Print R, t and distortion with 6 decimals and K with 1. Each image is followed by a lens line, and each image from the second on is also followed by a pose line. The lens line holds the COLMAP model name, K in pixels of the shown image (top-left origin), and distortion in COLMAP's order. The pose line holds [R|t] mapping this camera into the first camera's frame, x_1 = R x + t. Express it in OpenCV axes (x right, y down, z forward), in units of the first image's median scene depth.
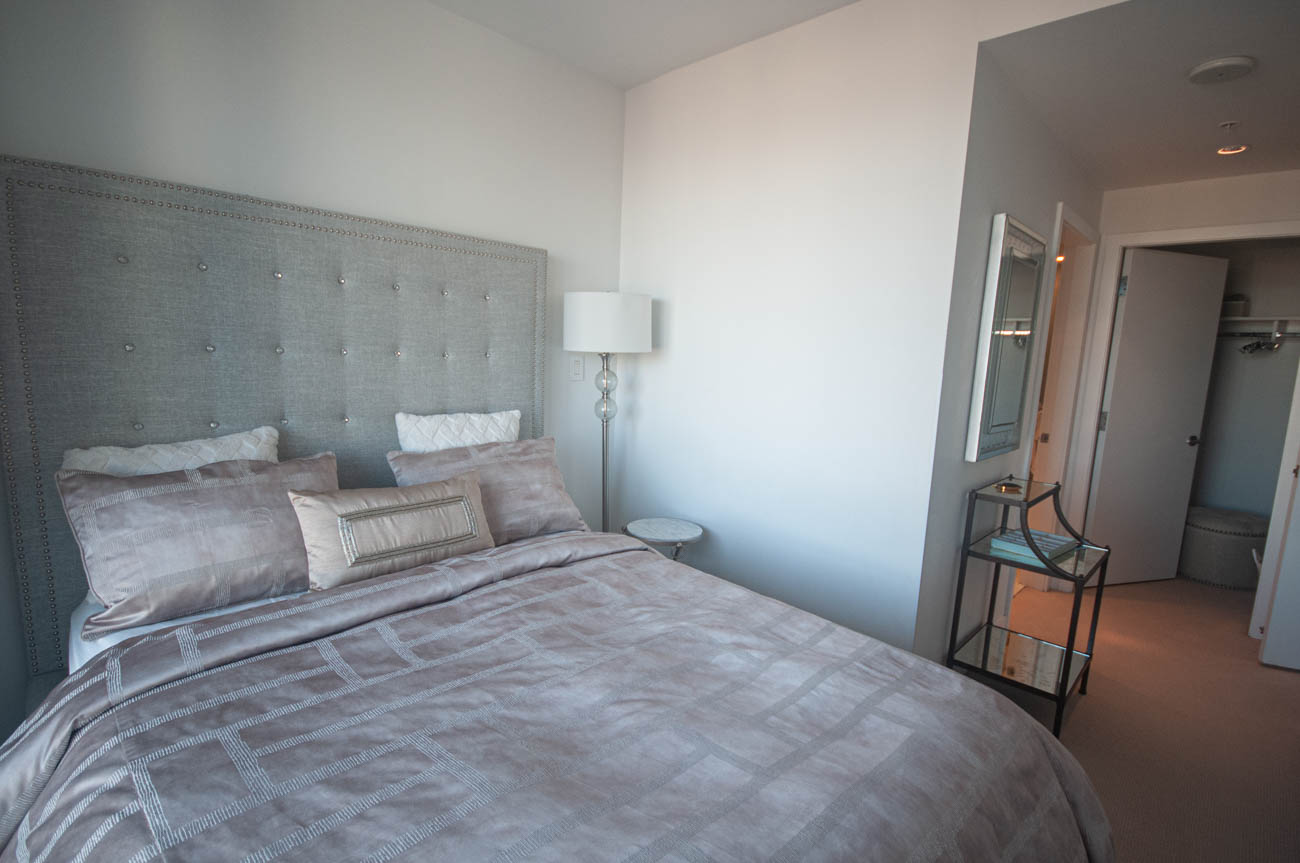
lens RADIAL K [[611.7, 0, 653.0], [0, 611.7, 446.2], [0, 0, 1]] dist [0.004414, -0.005644]
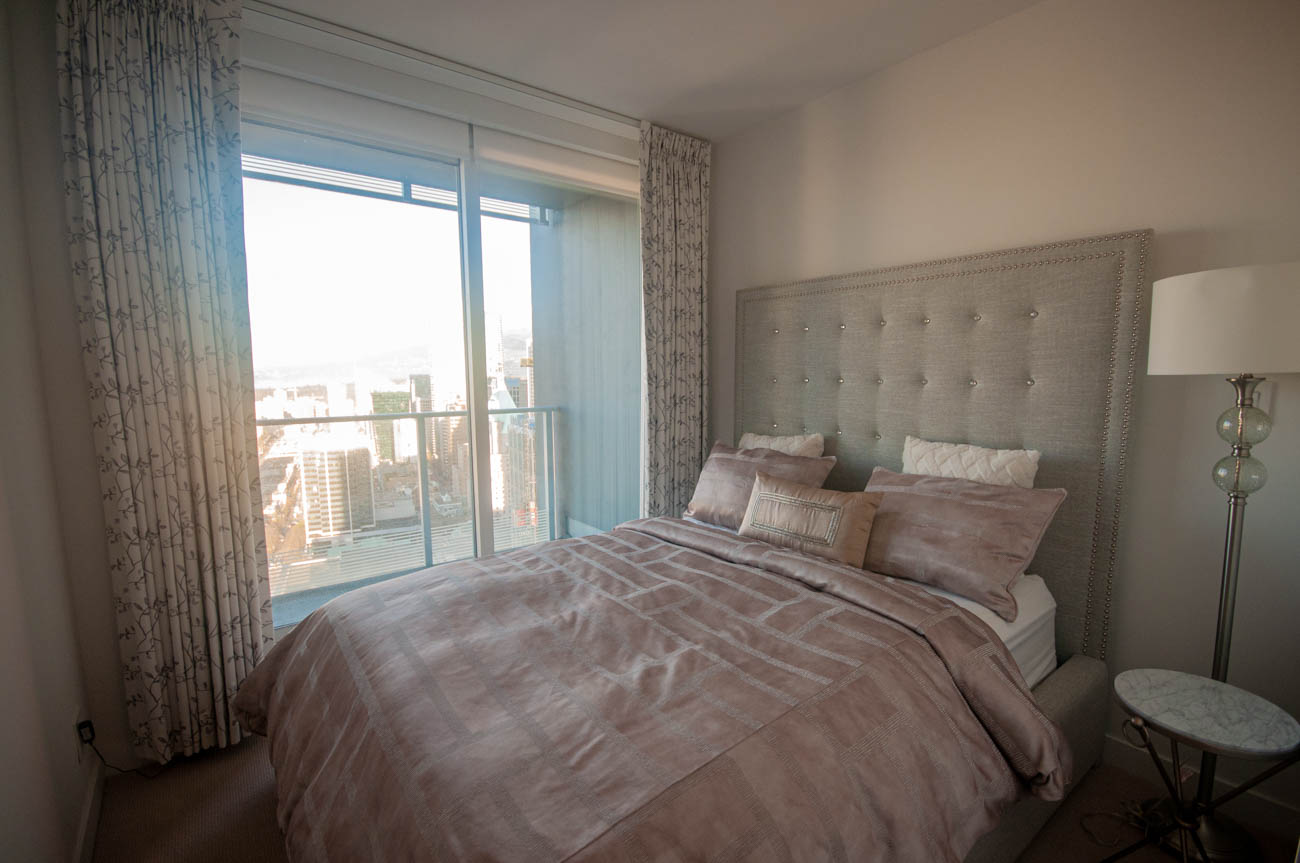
lens RADIAL K [[581.7, 0, 654.2], [0, 581.7, 443.5], [0, 0, 1]] dist [0.002264, -0.000073]
pose [[-0.124794, 0.084424, -0.988584, 0.803651], [-0.153011, 0.982816, 0.103246, -0.095819], [0.980313, 0.164149, -0.109732, 0.814940]]
